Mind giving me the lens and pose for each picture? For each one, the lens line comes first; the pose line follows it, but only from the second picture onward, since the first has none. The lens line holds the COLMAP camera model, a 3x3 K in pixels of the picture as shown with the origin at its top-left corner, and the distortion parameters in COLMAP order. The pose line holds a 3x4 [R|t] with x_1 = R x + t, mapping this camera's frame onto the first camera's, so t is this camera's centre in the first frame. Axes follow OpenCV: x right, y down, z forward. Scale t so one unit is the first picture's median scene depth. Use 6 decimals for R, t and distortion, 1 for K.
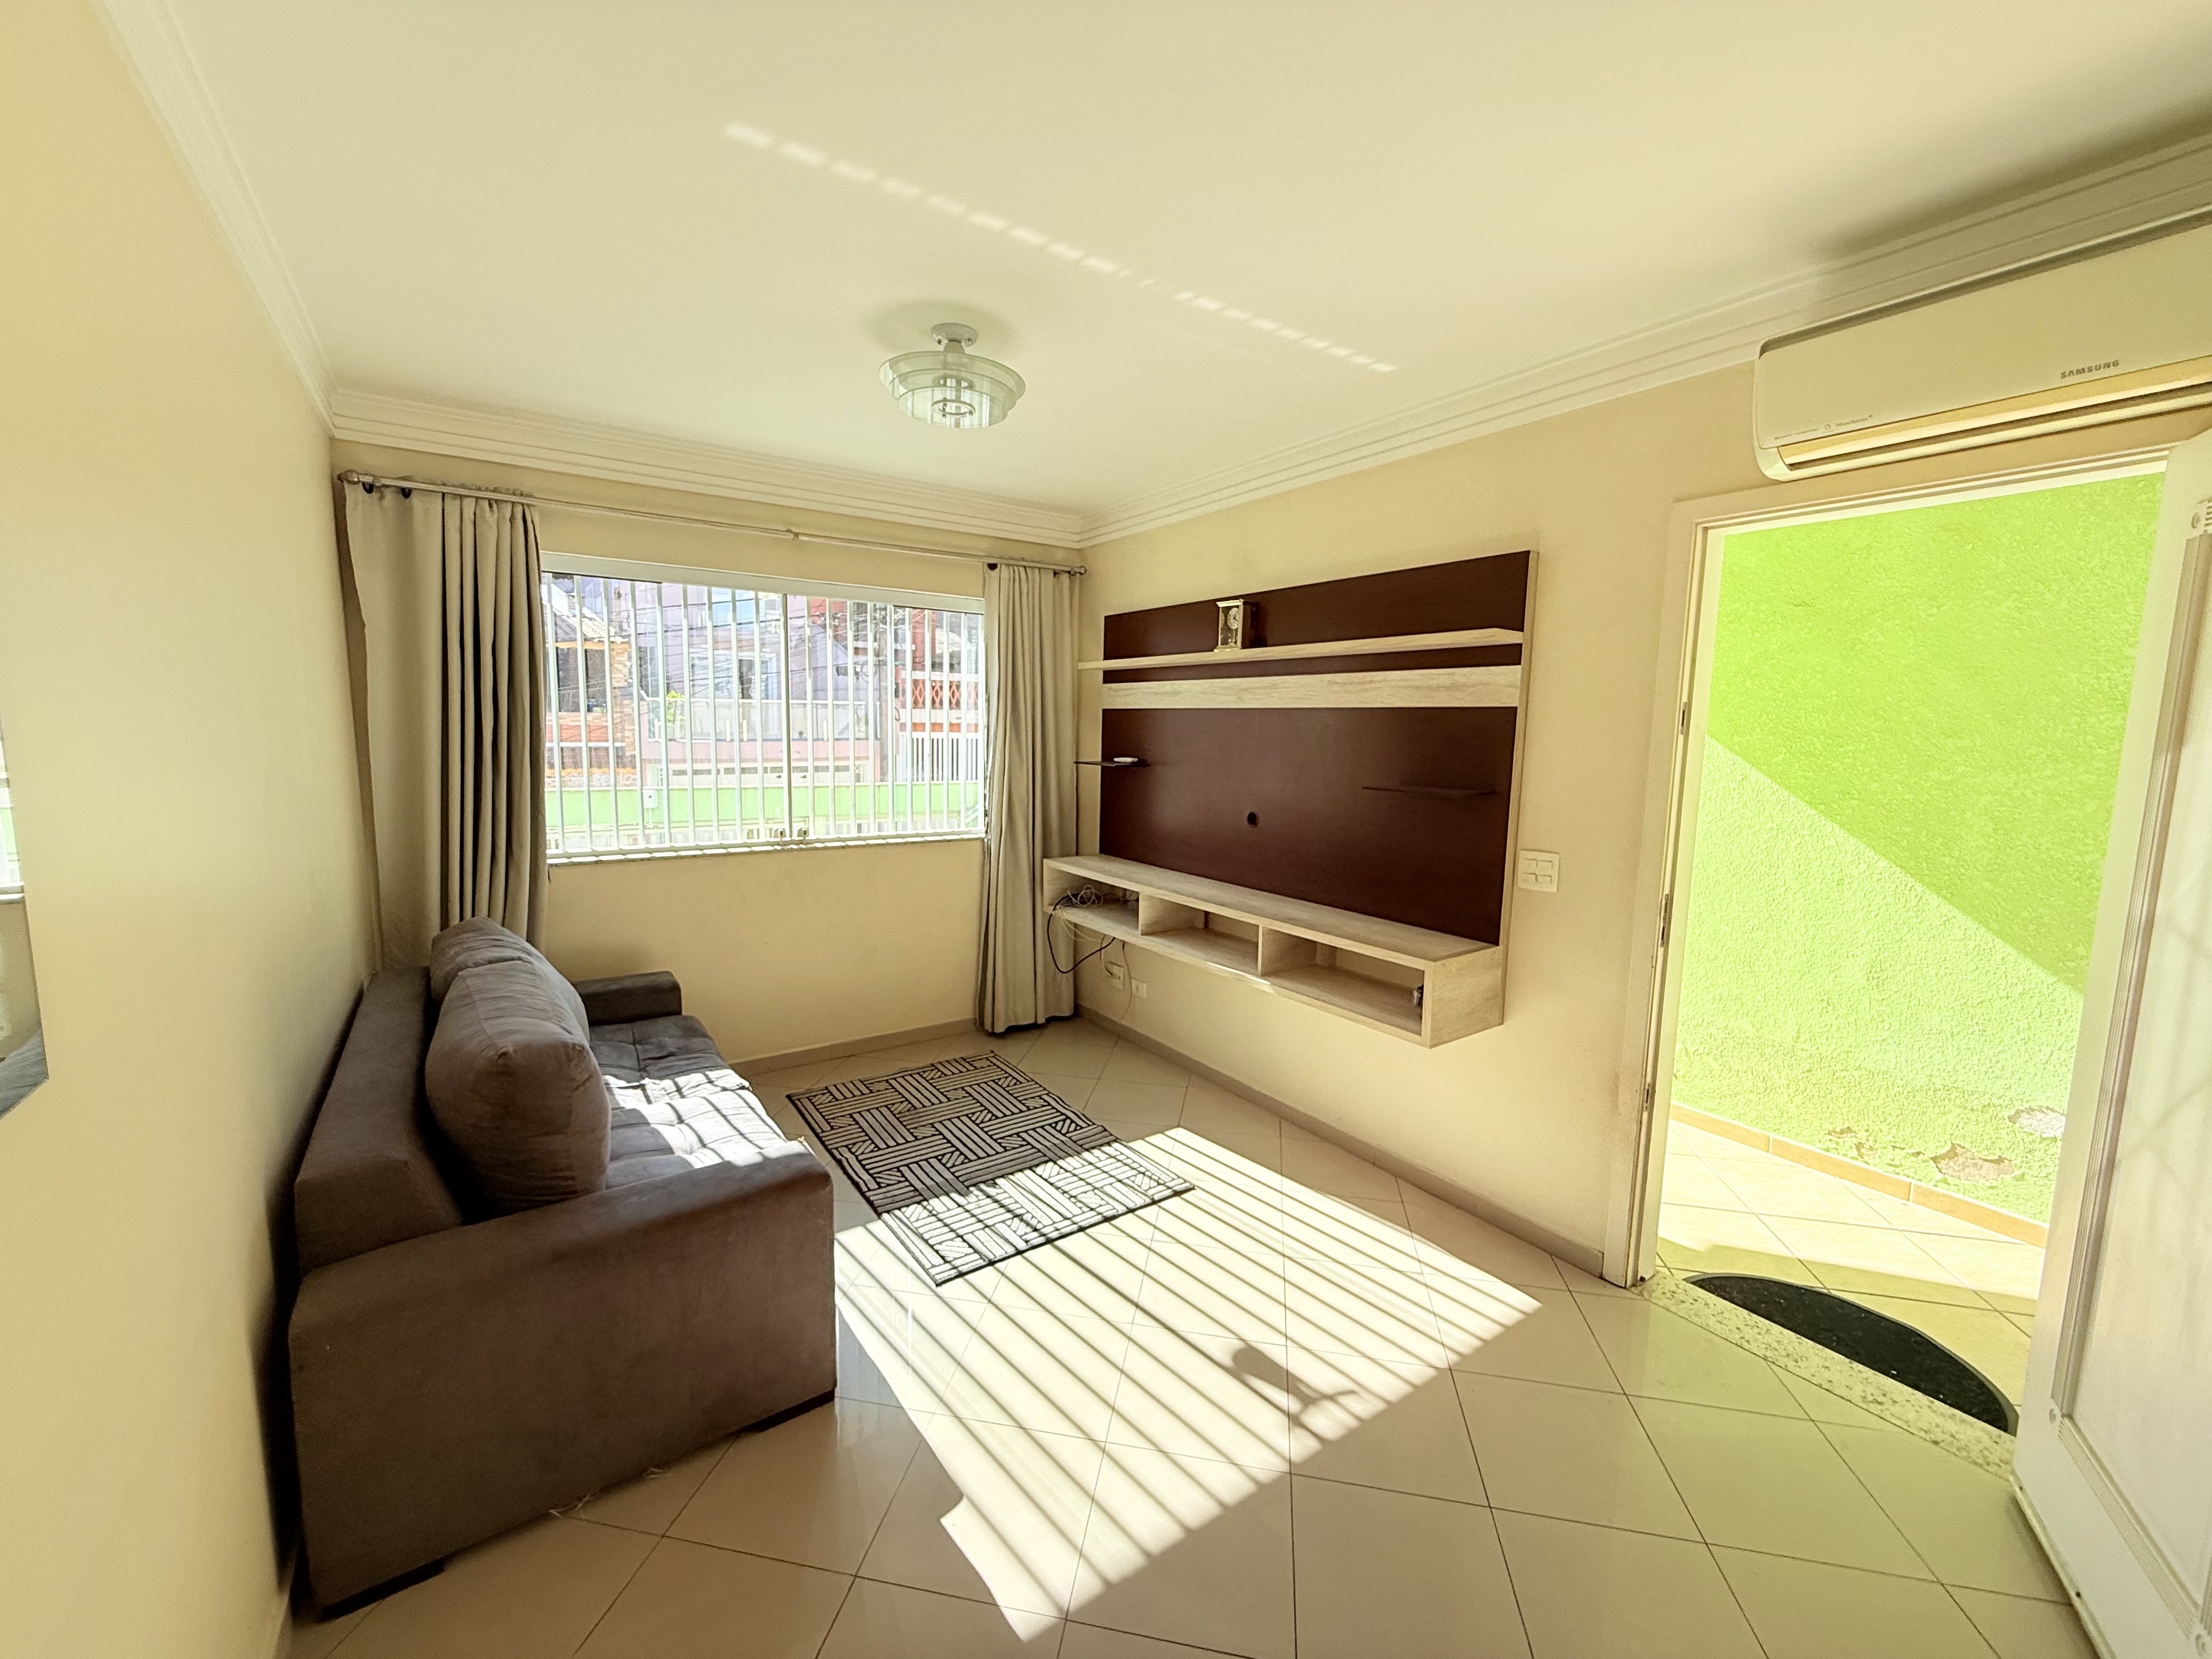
lens RADIAL K [[885.9, 0, 1100.8], [0, 885.9, 833.8], [0, 0, 1]] dist [-0.001426, 0.000494]
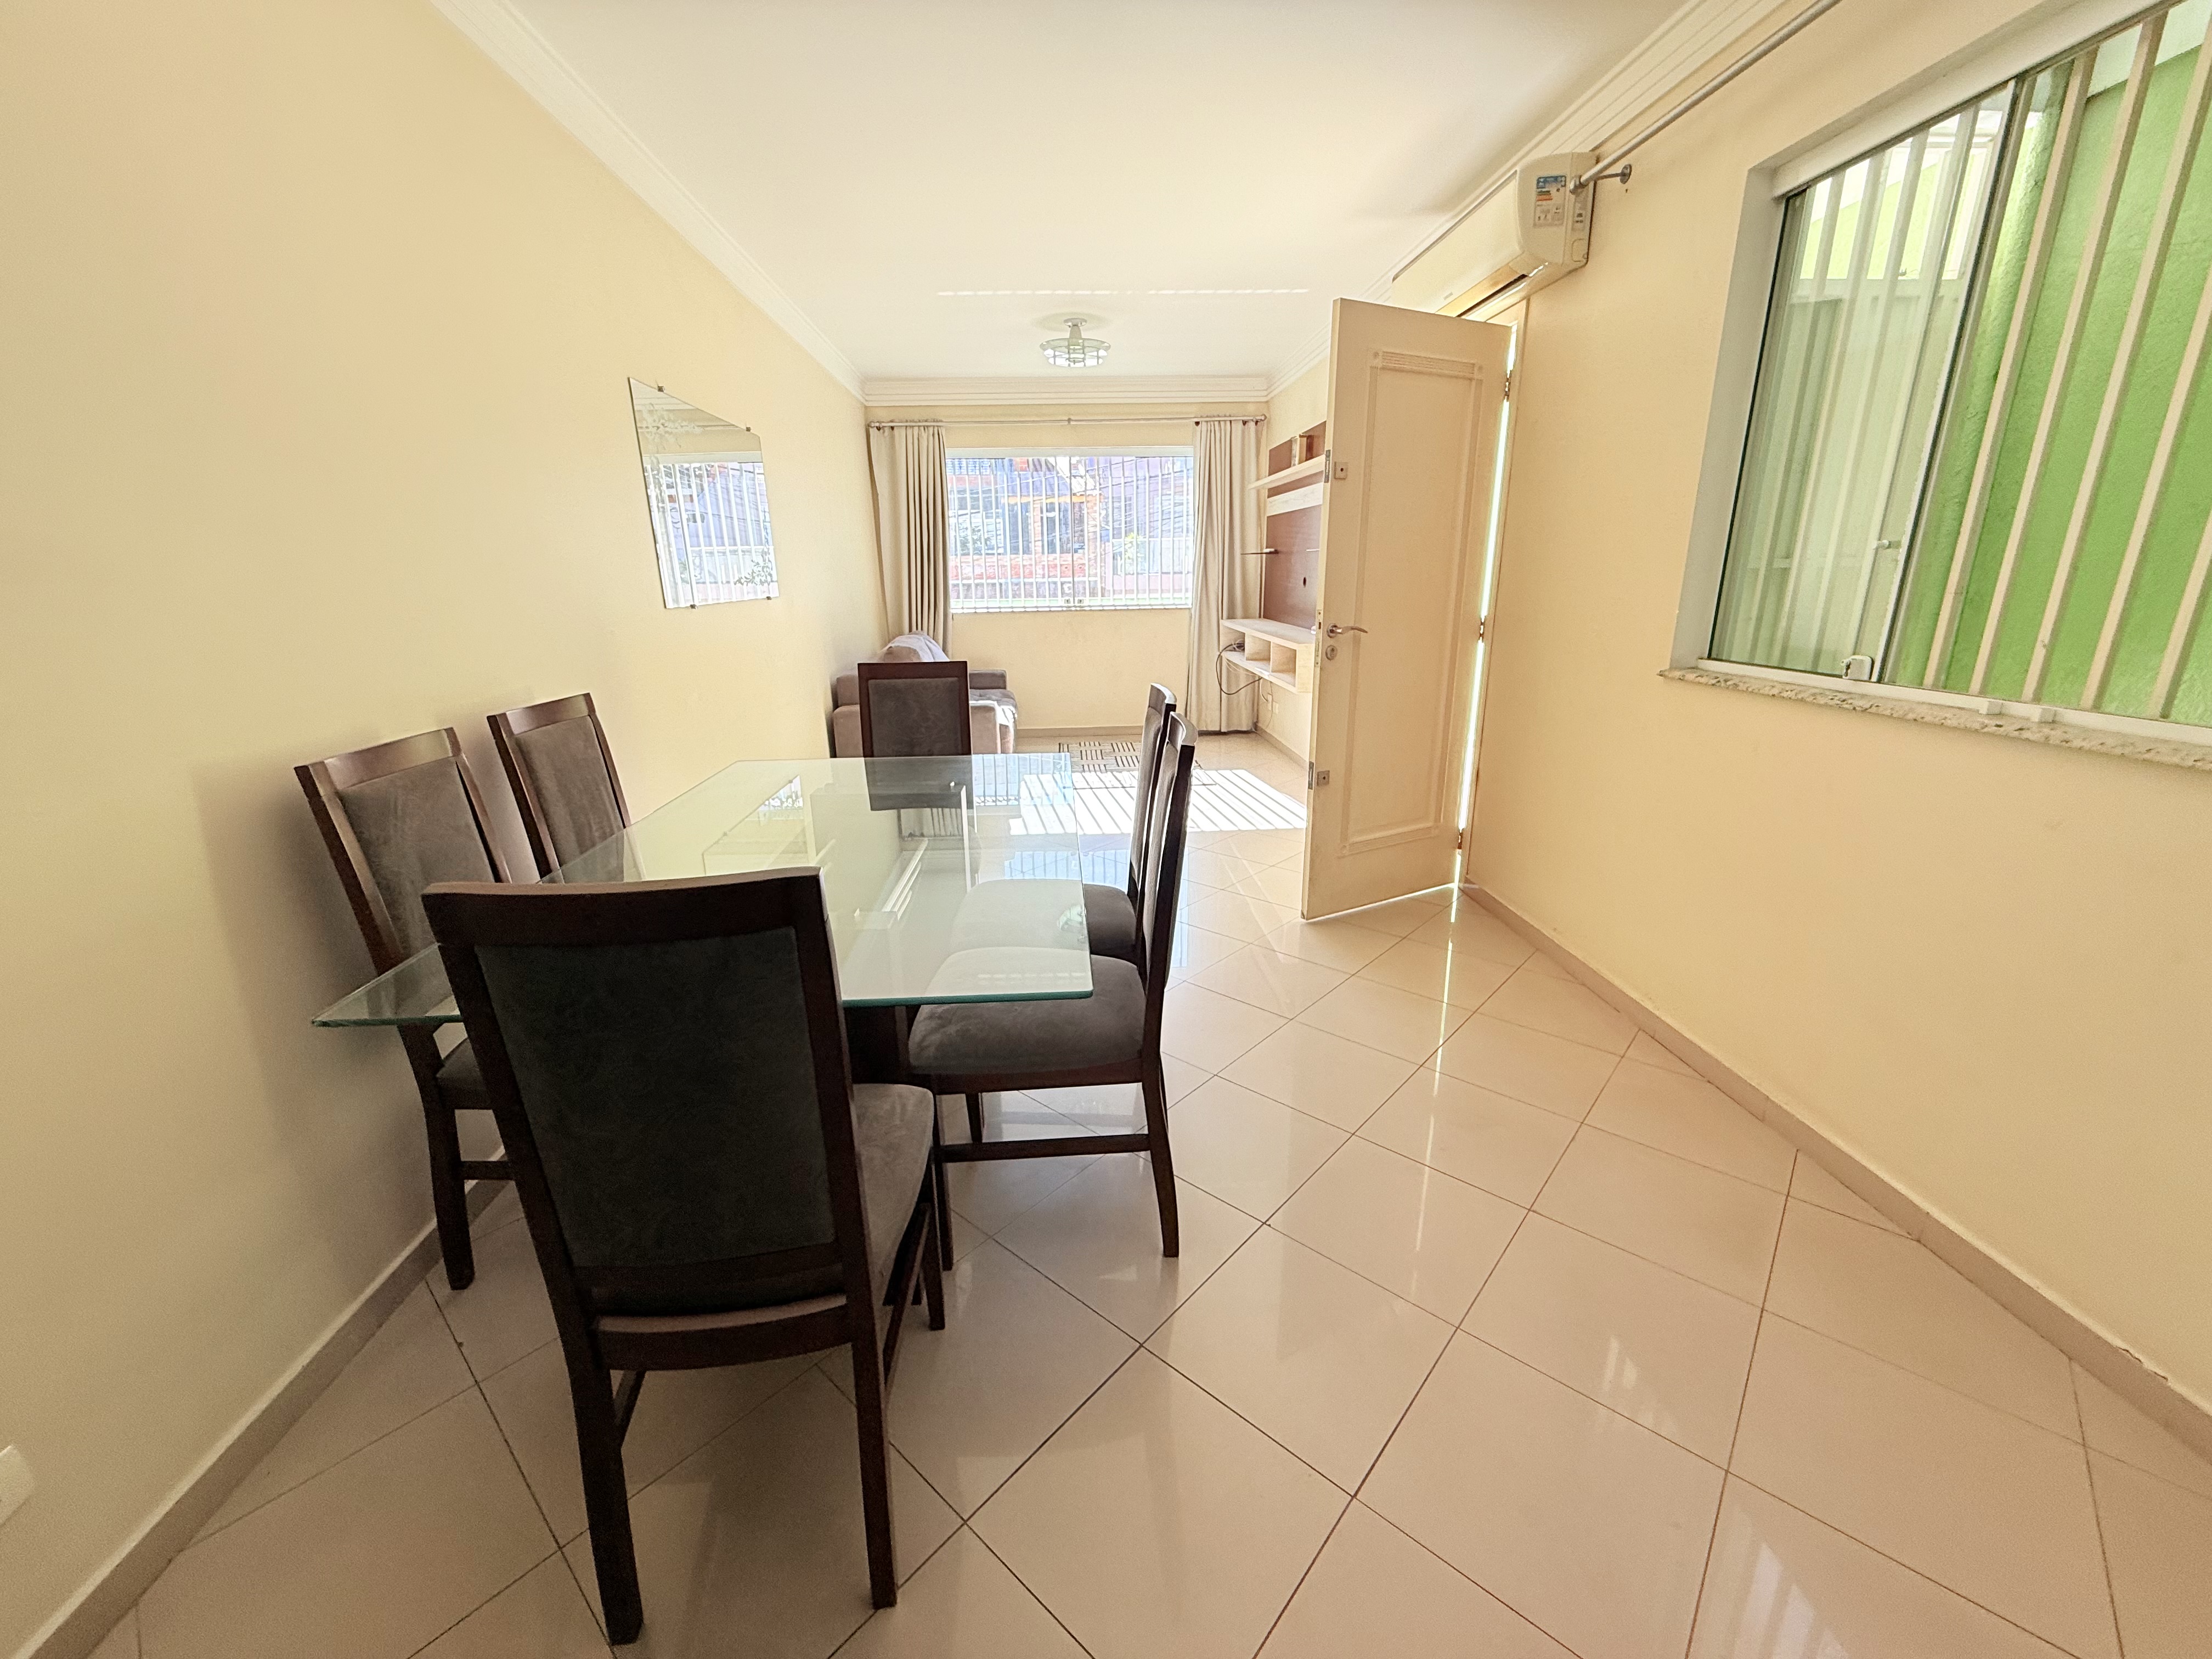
lens RADIAL K [[885.9, 0, 1100.8], [0, 885.9, 833.8], [0, 0, 1]] dist [-0.001426, 0.000494]
pose [[0.854309, 0.117464, -0.506318, 0.758307], [-0.030139, 0.983685, 0.177357, 0.165899], [0.518891, -0.136258, 0.843911, -0.609019]]
